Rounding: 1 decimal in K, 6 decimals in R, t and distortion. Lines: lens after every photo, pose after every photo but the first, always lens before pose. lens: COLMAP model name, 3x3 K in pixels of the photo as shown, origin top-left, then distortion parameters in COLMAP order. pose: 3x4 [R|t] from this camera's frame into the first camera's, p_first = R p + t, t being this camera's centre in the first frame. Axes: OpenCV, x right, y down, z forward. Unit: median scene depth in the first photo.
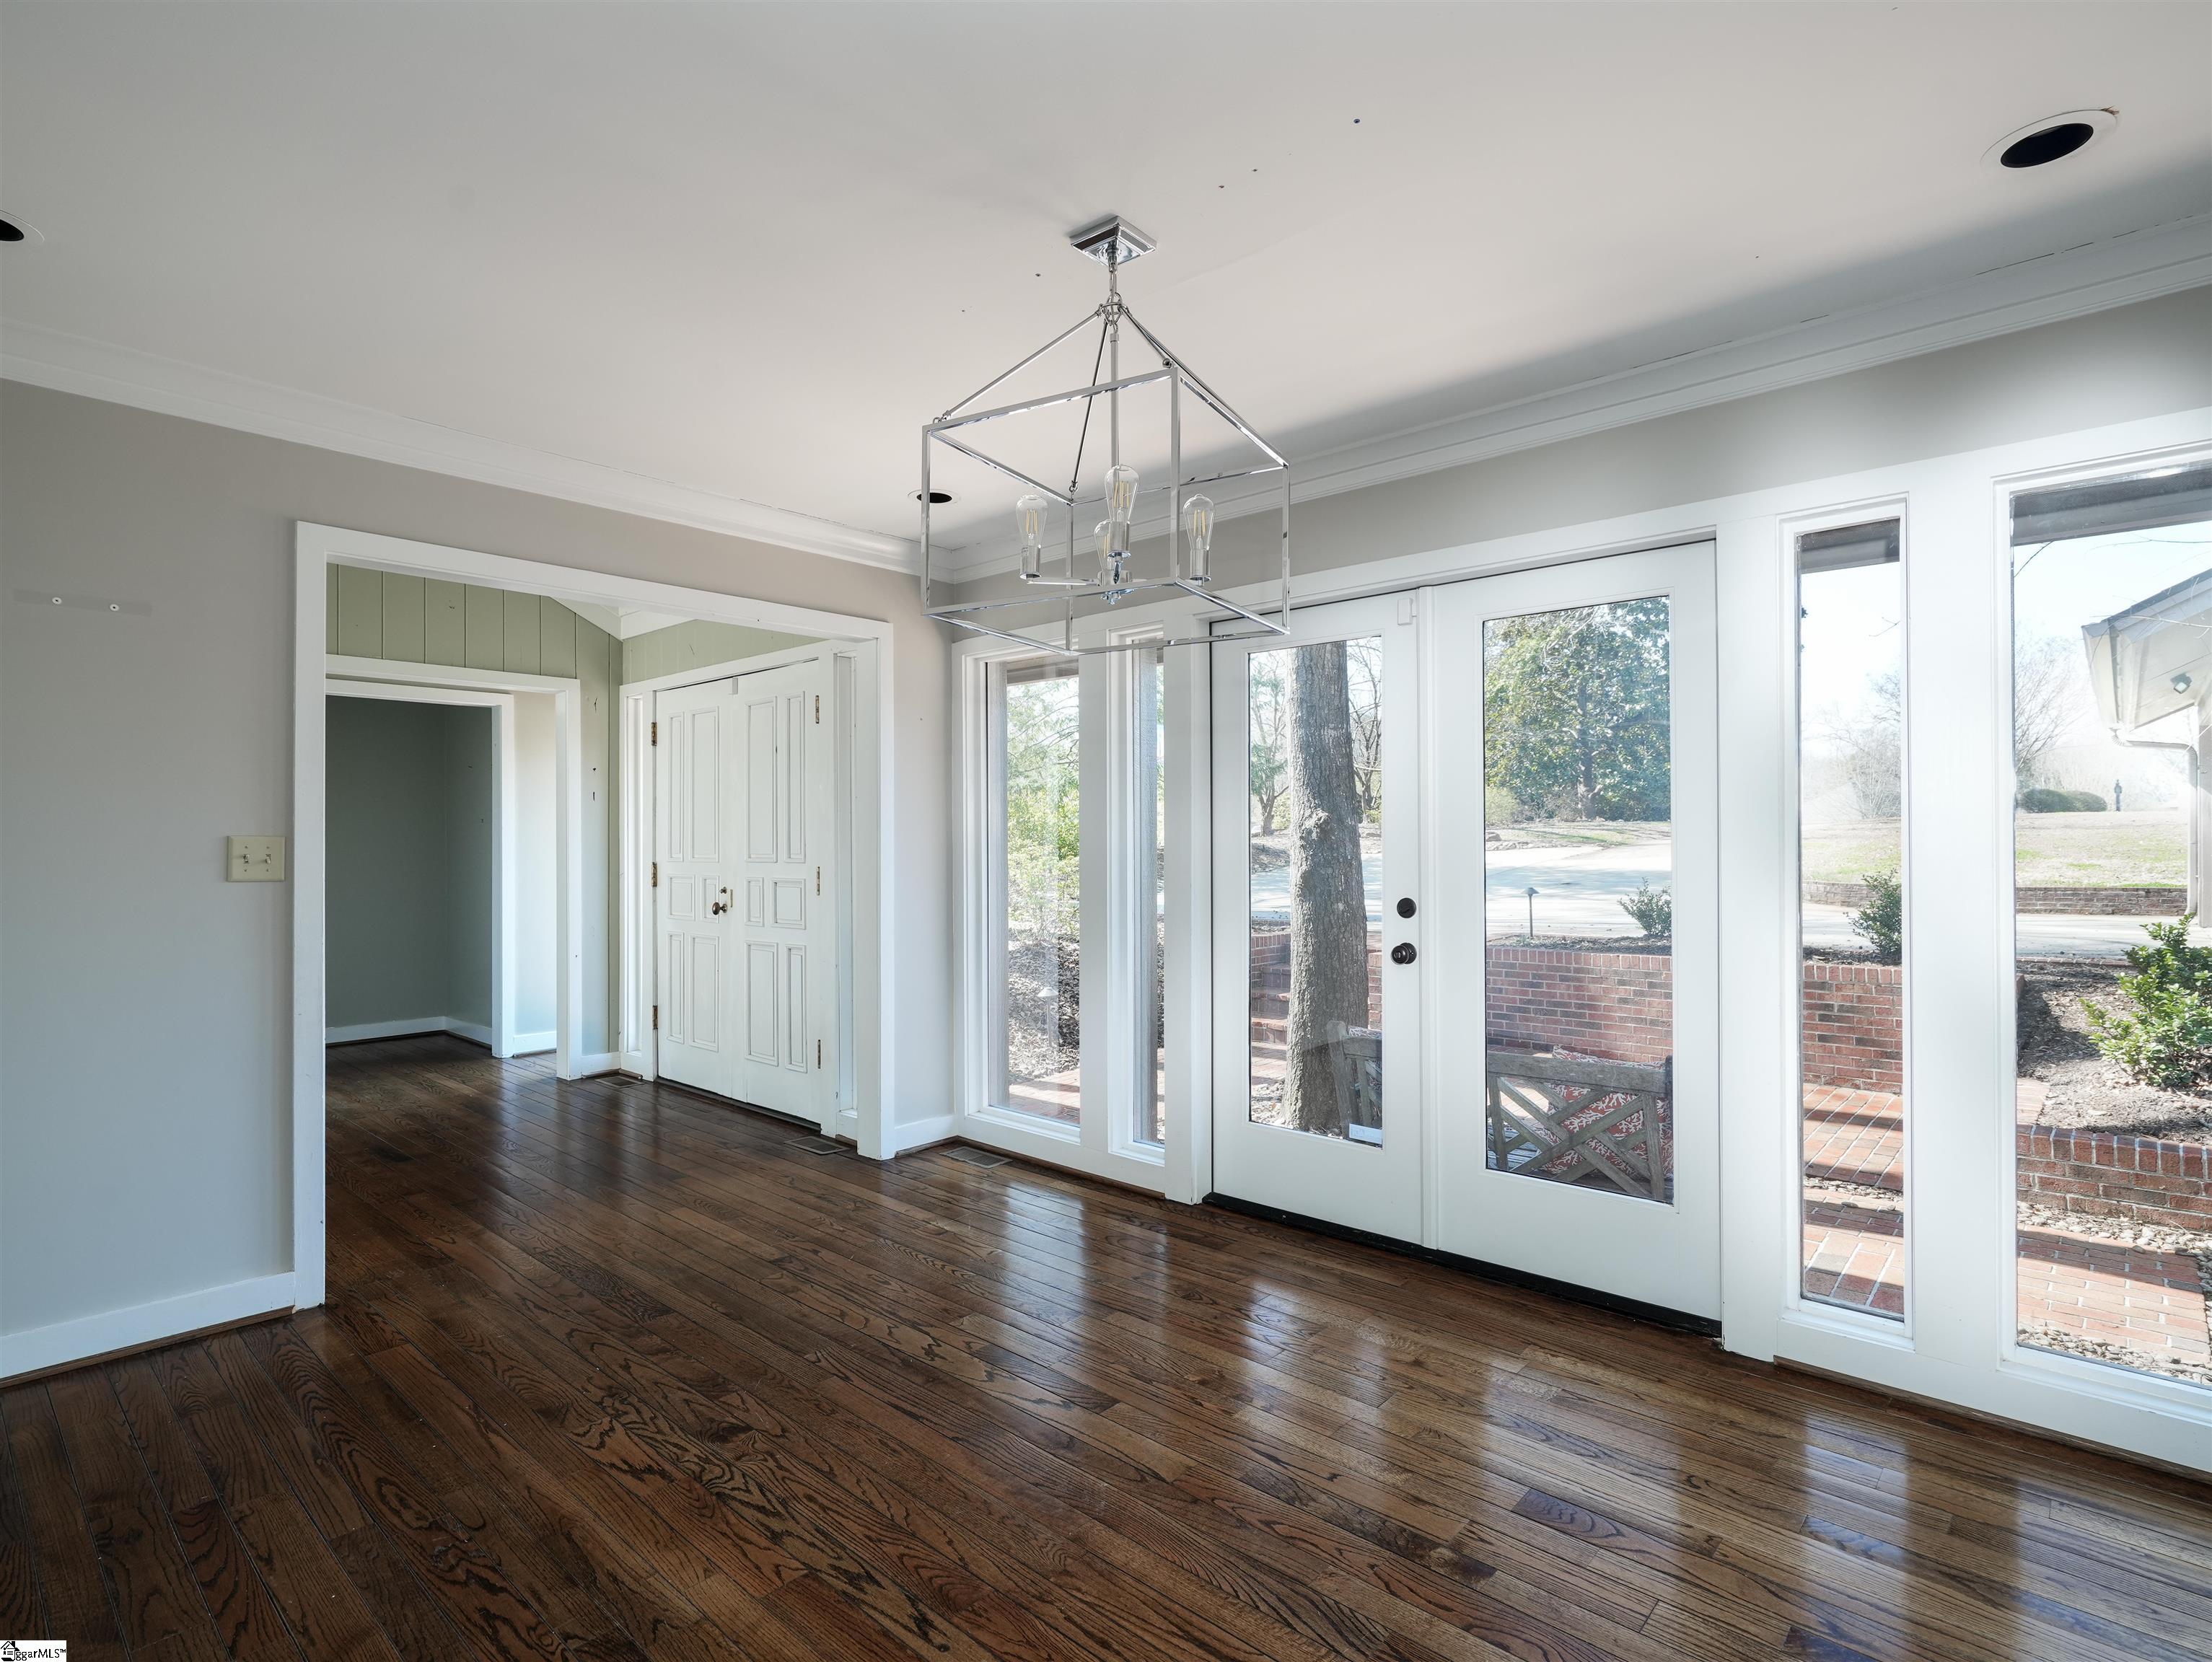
lens RADIAL K [[1131.3, 0, 1098.2], [0, 1131.3, 830.8], [0, 0, 1]] dist [-0.003749, 0.000757]
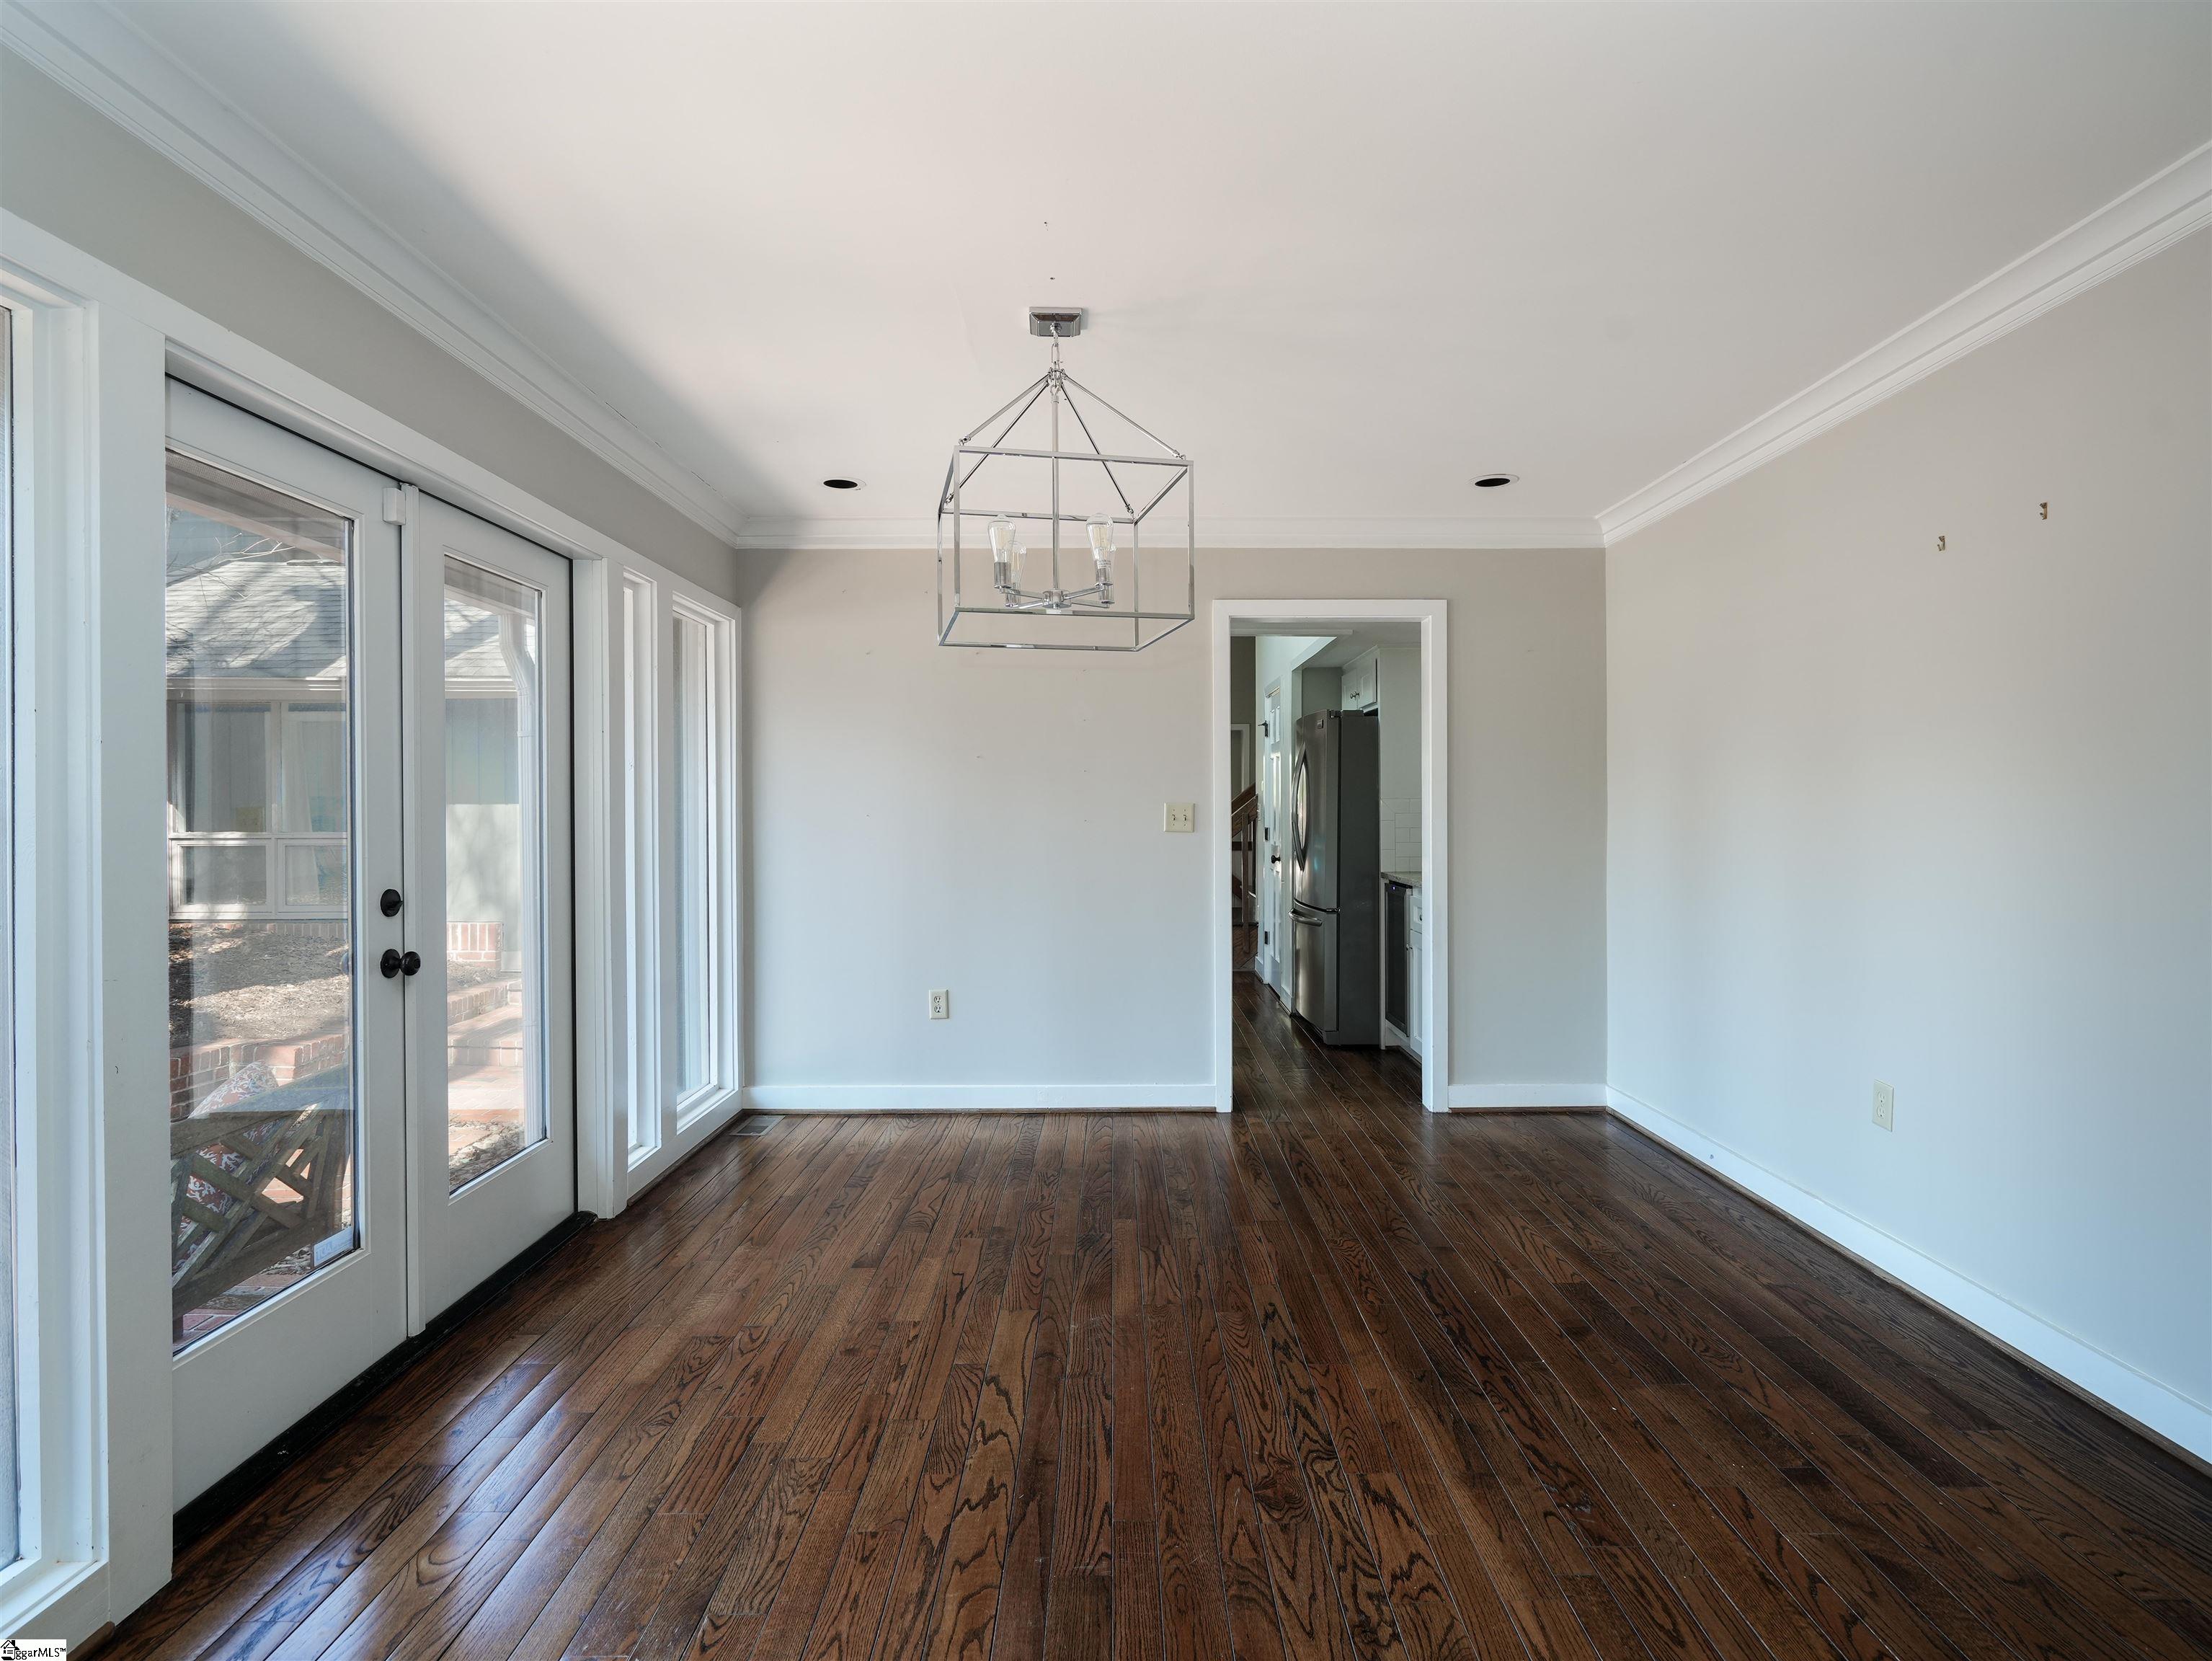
lens RADIAL K [[1131.5, 0, 1098.2], [0, 1131.5, 830.3], [0, 0, 1]] dist [-0.003749, 0.000757]
pose [[-0.669163, -0.008047, 0.743072, -0.927144], [-0.003671, 0.999965, 0.007523, 0.016987], [-0.743106, 0.002307, -0.669169, 1.787601]]
